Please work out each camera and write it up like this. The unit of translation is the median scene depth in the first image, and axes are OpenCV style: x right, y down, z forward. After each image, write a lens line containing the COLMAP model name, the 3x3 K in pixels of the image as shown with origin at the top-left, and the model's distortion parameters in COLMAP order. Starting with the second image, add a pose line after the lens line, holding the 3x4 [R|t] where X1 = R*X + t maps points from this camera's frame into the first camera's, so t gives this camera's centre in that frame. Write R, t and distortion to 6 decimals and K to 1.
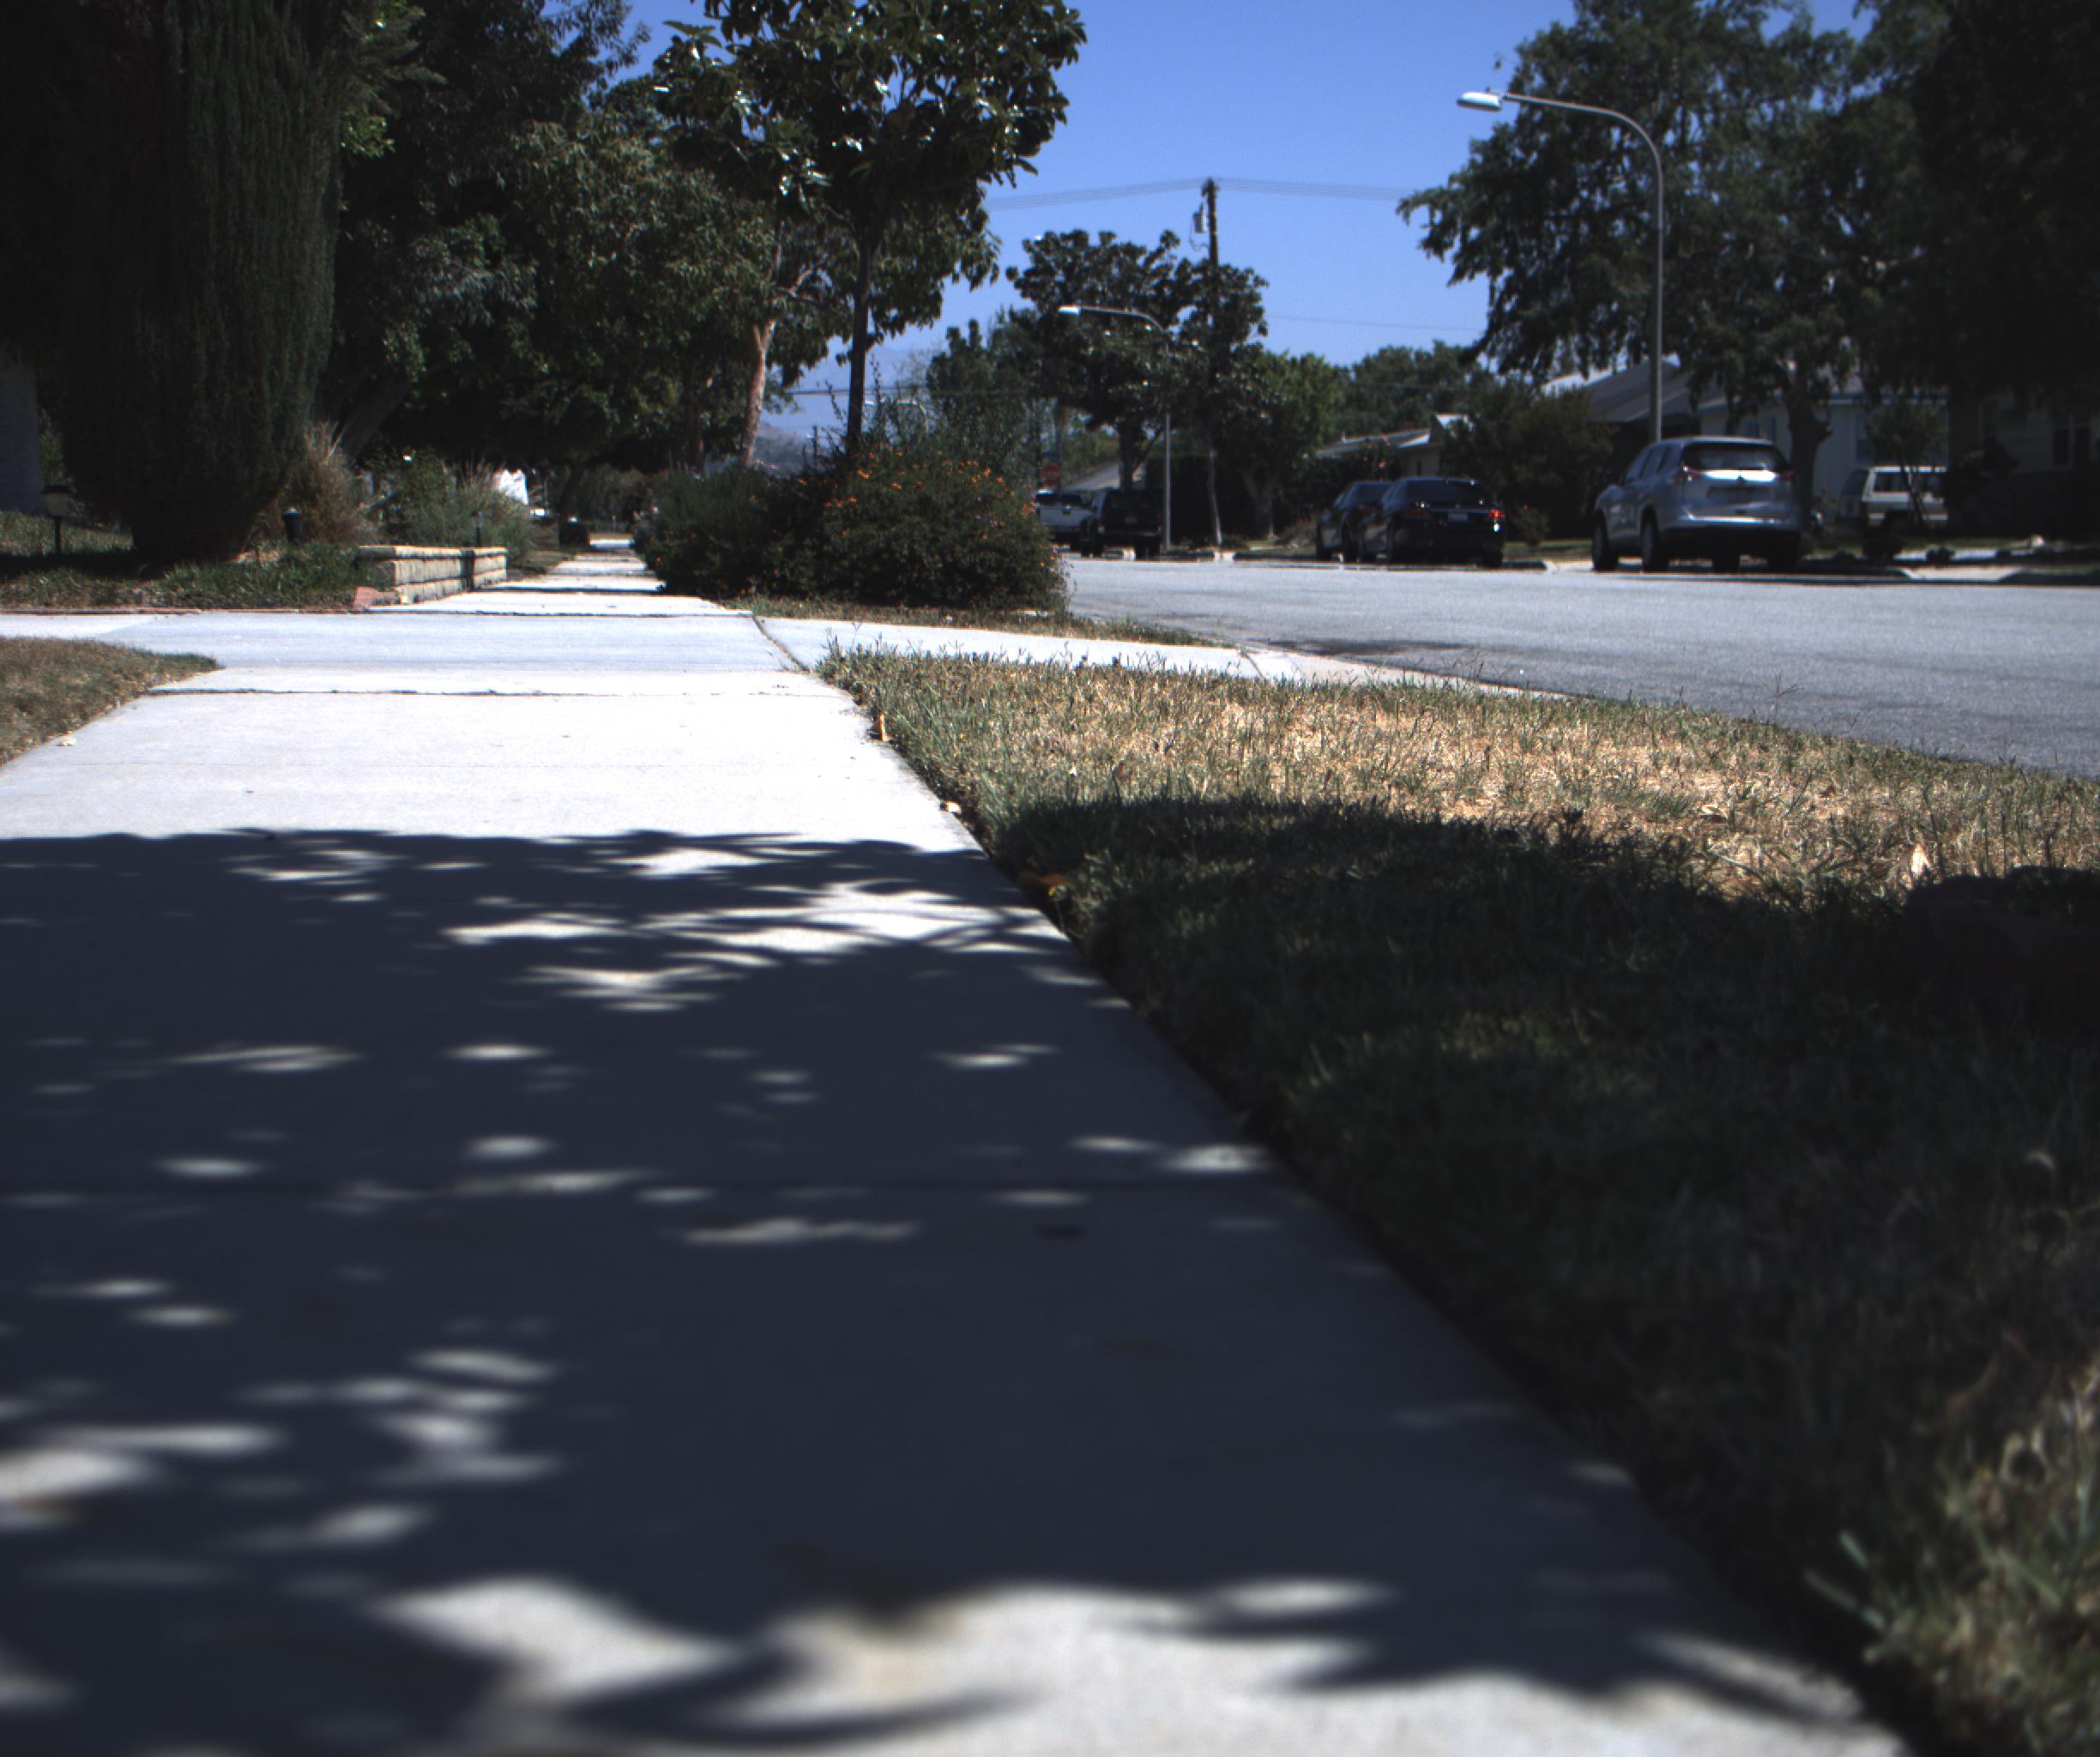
lens RADIAL K [[3930.8, 0, 1016.9], [0, 3930.8, 857.4], [0, 0, 1]] dist [-0.179750, 0.924023]
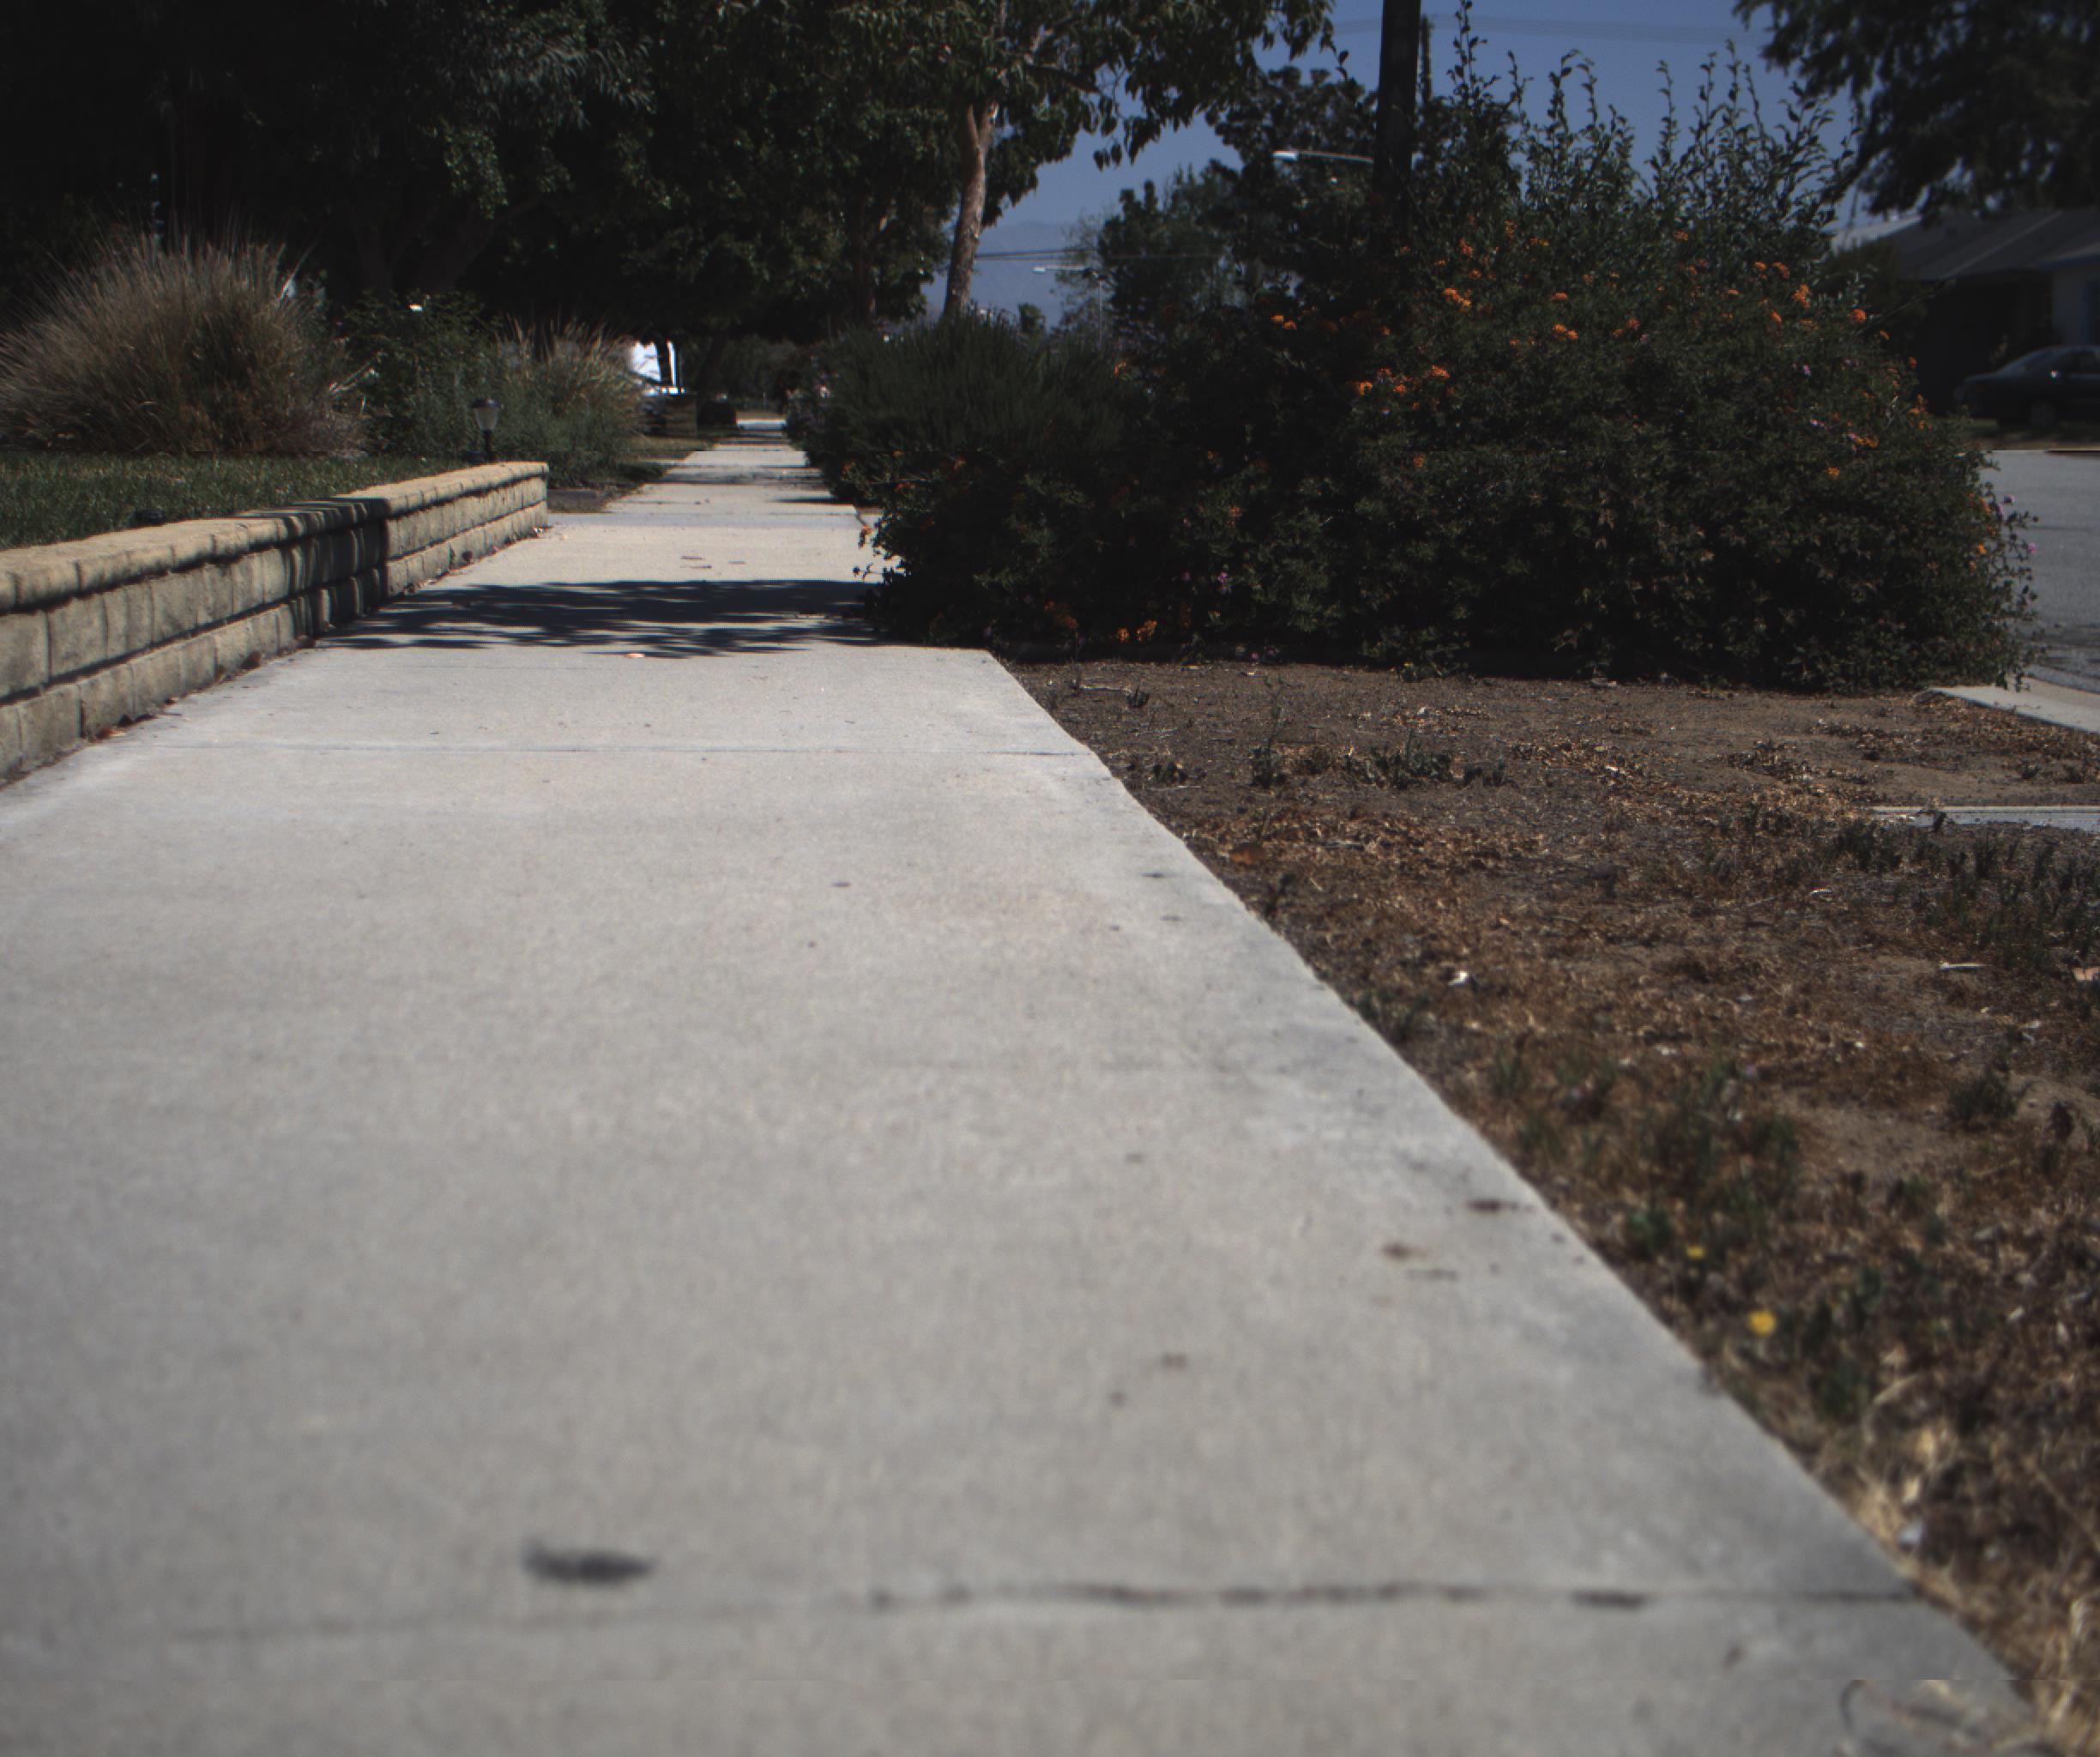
lens RADIAL K [[3930.8, 0, 1016.9], [0, 3930.8, 857.4], [0, 0, 1]] dist [-0.179750, 0.924023]
pose [[0.999239, -0.001193, -0.038974, -0.019806], [0.002420, 0.999503, 0.031440, -0.017890], [0.038917, -0.031510, 0.998745, 0.199663]]
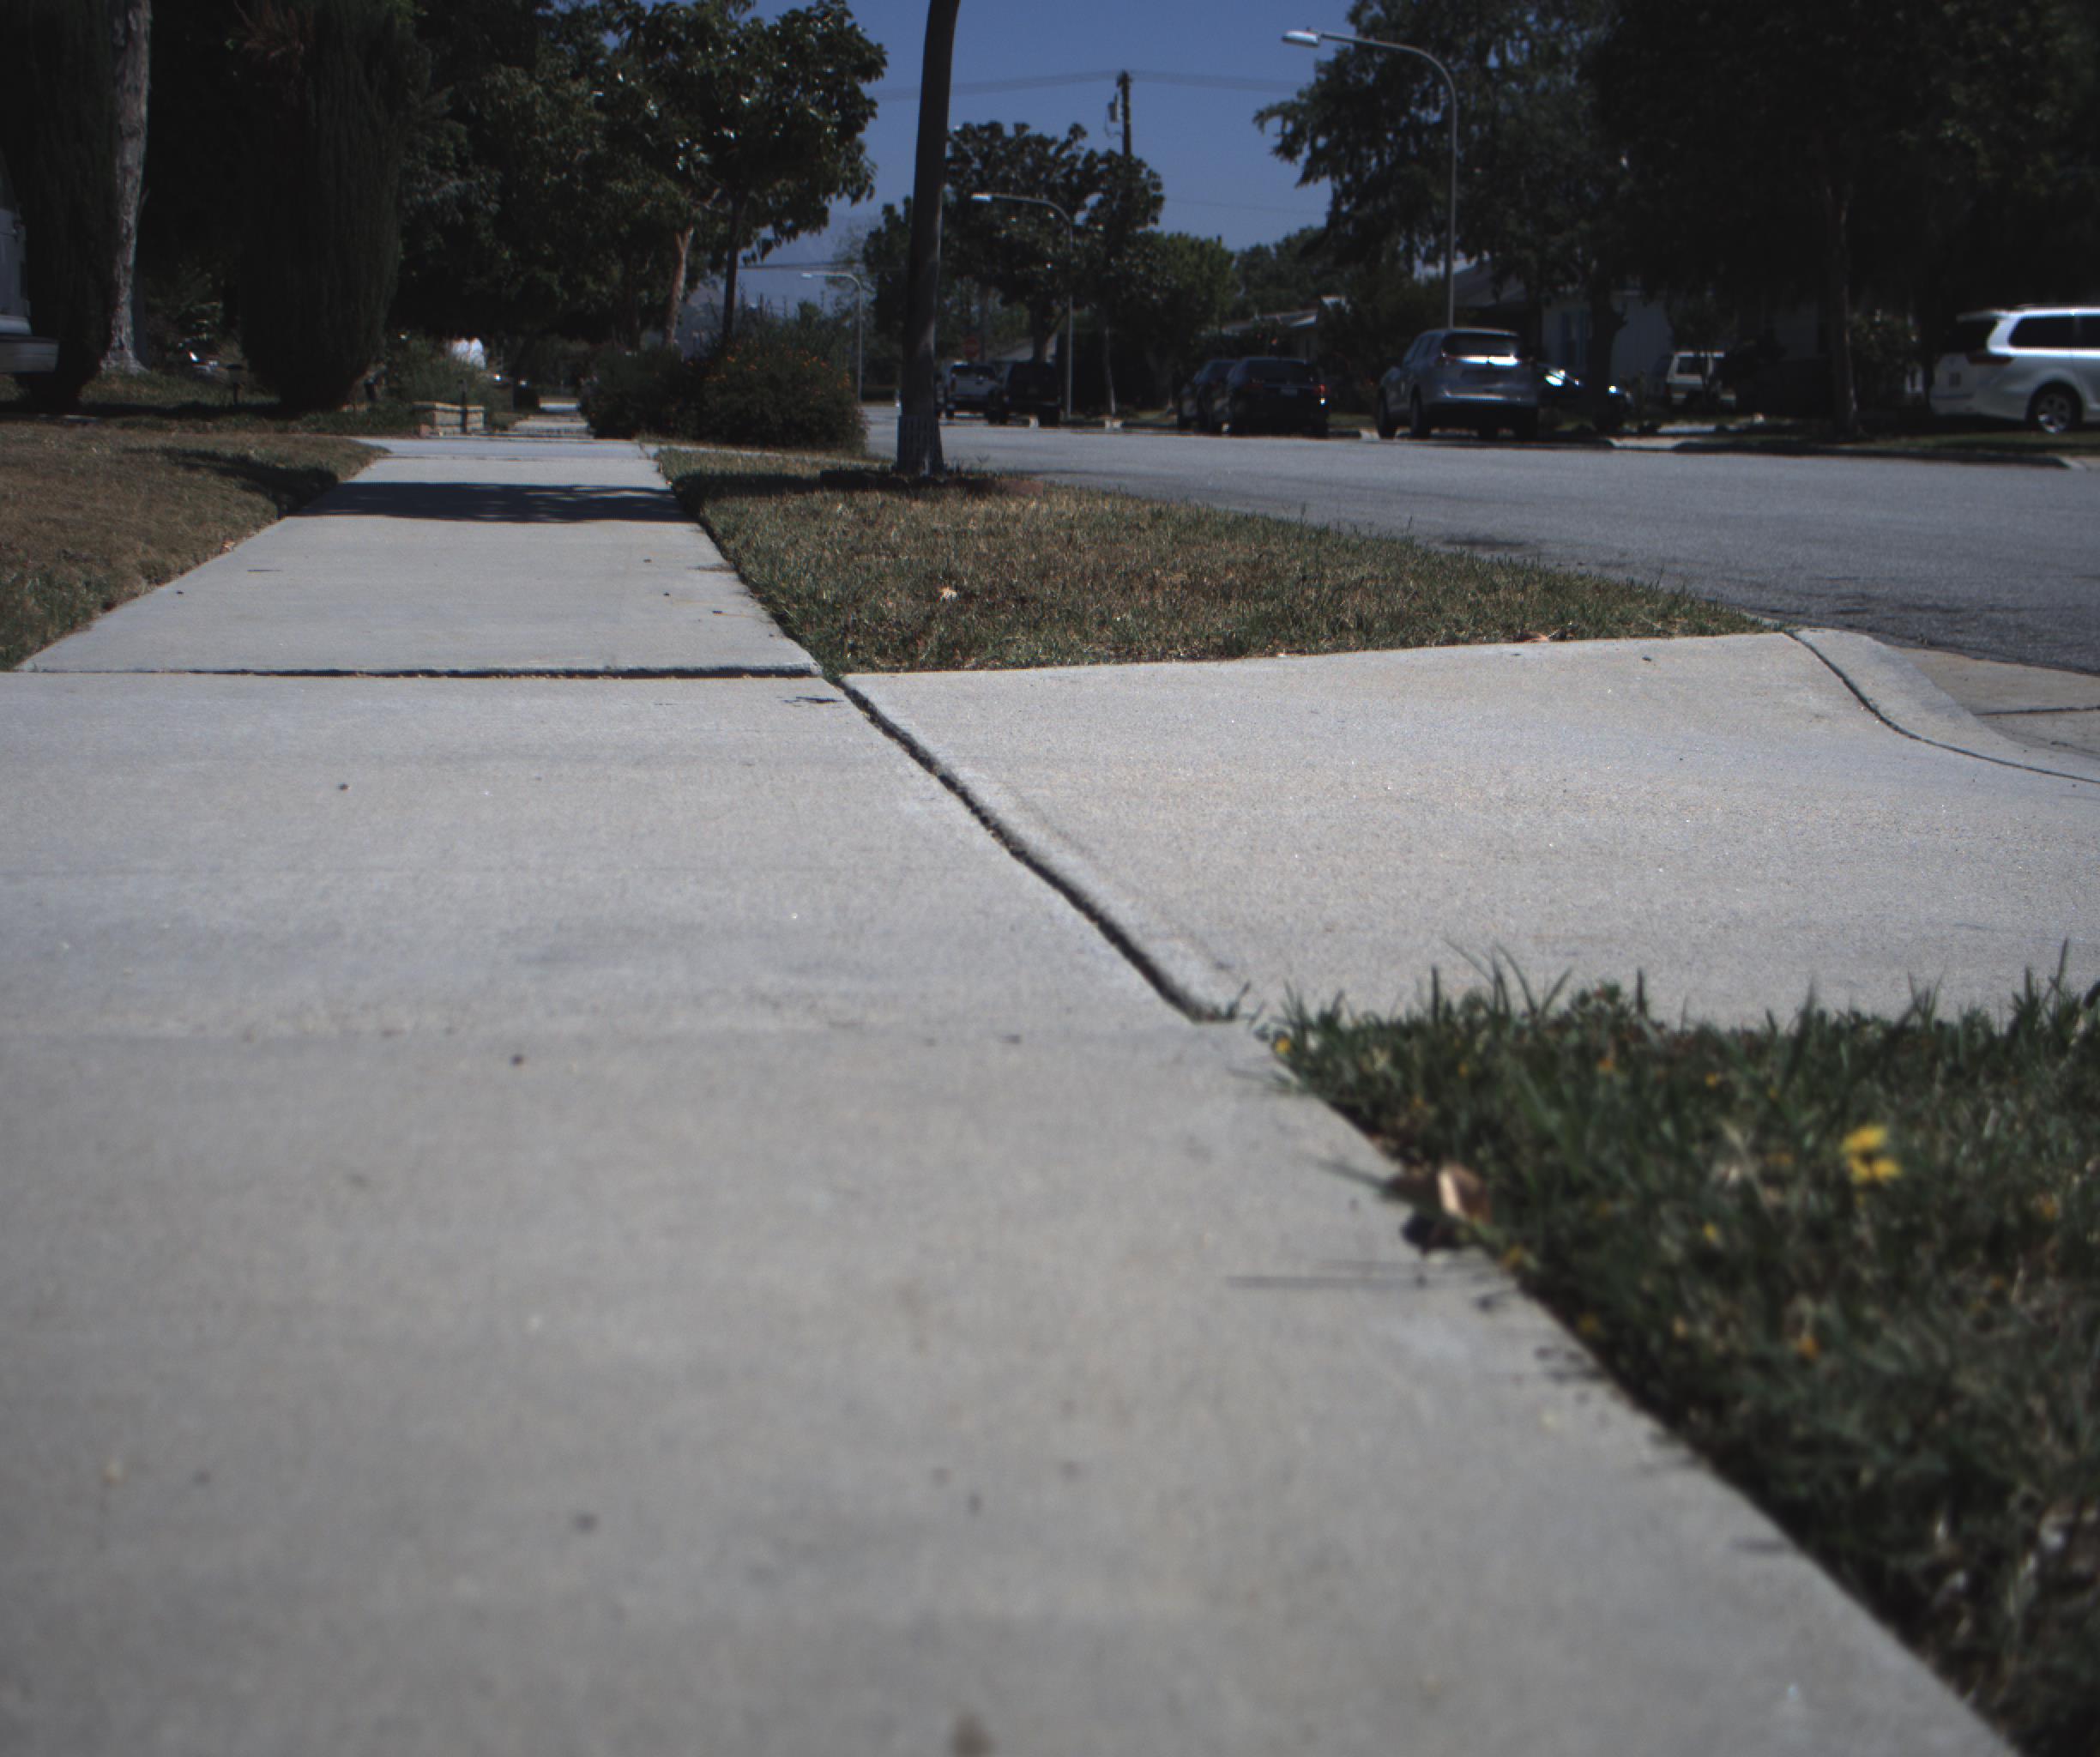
lens RADIAL K [[3930.8, 0, 1016.9], [0, 3930.8, 857.4], [0, 0, 1]] dist [-0.179750, 0.924023]
pose [[0.999838, 0.010978, 0.014284, 0.015359], [-0.011445, 0.999389, 0.033033, 0.012567], [-0.013913, -0.033191, 0.999352, -0.151422]]
